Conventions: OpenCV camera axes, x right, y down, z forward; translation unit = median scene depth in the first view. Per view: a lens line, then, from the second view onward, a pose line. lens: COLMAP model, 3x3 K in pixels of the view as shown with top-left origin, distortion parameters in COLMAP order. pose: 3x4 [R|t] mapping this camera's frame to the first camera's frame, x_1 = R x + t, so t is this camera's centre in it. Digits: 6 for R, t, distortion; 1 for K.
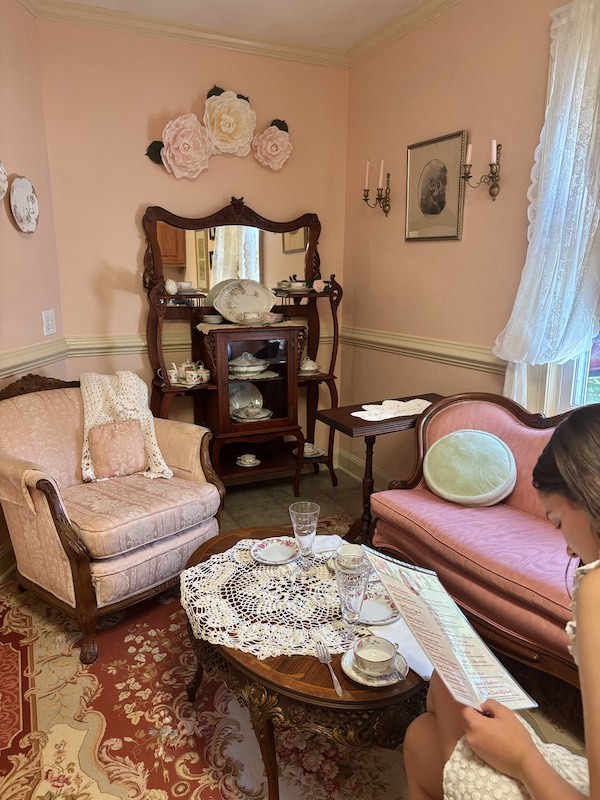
lens RADIAL K [[601.4, 0, 296.7], [0, 601.4, 404.7], [0, 0, 1]] dist [0.032761, -0.030717]
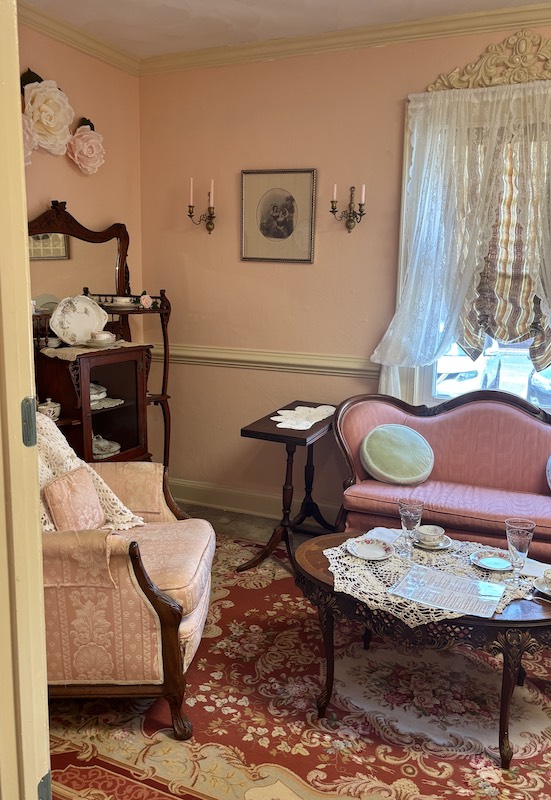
lens RADIAL K [[673.4, 0, 276.8], [0, 673.4, 399.0], [0, 0, 1]] dist [0.027911, -0.017426]
pose [[0.756658, -0.103434, 0.645578, -0.680267], [0.122235, 0.992377, 0.015730, -0.052370], [-0.642283, 0.067010, 0.763532, 0.104440]]
